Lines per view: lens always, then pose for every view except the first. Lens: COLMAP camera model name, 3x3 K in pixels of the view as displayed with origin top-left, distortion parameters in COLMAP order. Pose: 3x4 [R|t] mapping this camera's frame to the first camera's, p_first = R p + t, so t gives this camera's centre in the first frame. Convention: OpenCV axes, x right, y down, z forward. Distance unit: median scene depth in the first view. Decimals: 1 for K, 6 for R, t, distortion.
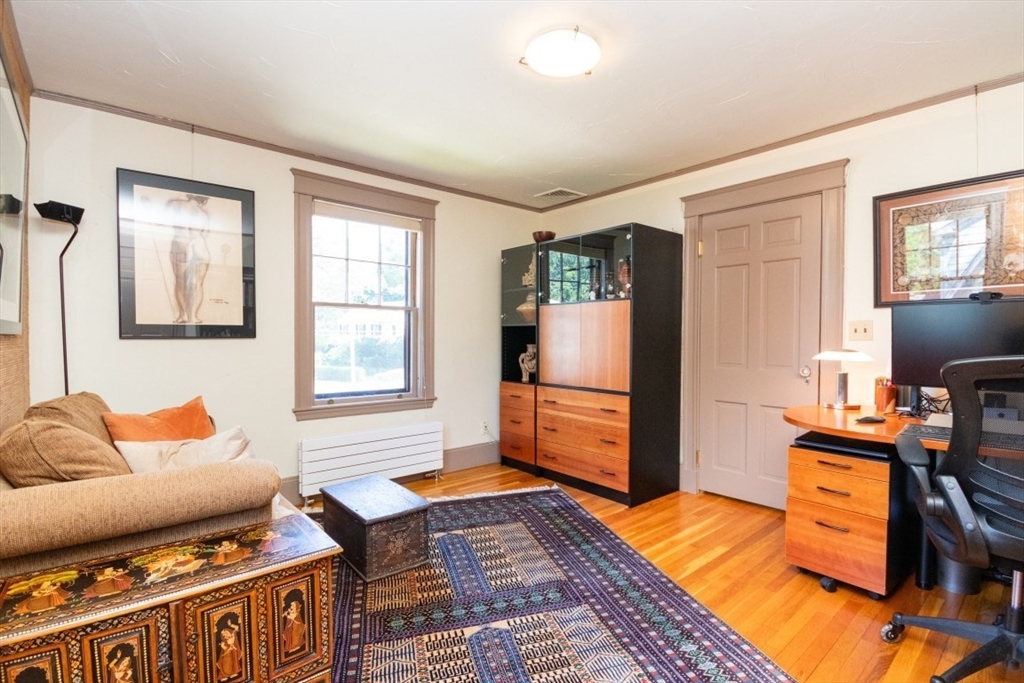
lens RADIAL K [[472.2, 0, 519.1], [0, 472.2, 340.5], [0, 0, 1]] dist [-0.005412, -0.000715]
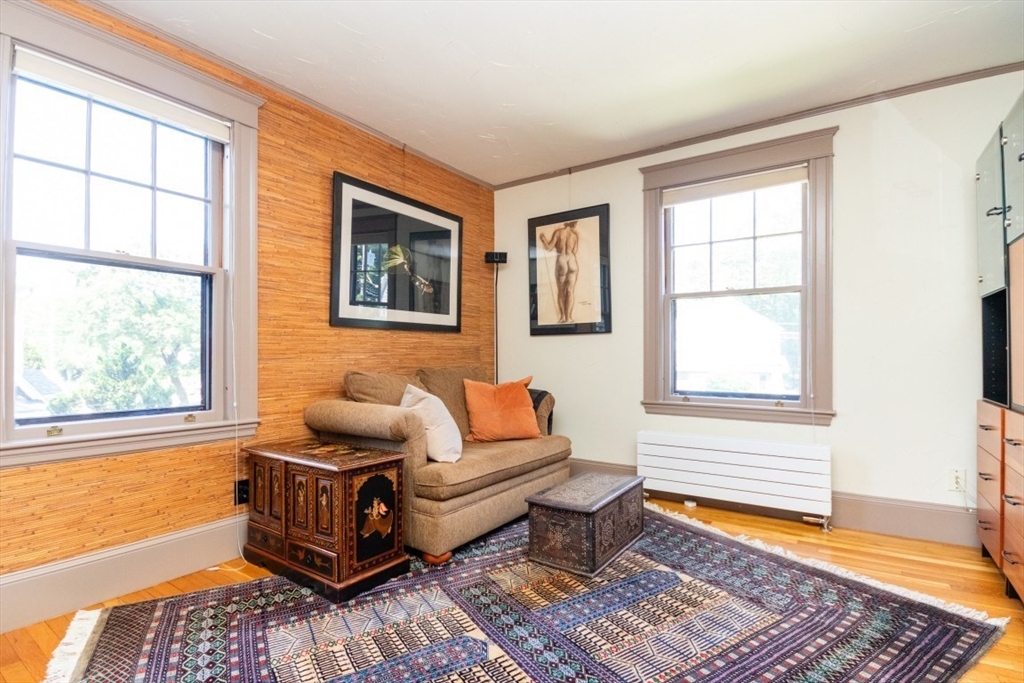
lens RADIAL K [[472.2, 0, 519.6], [0, 472.2, 349.3], [0, 0, 1]] dist [-0.005412, -0.000715]
pose [[0.272900, -0.018262, -0.961869, 0.494495], [0.003047, 0.999831, -0.018119, 0.057153], [0.962037, 0.002014, 0.272910, 0.521230]]
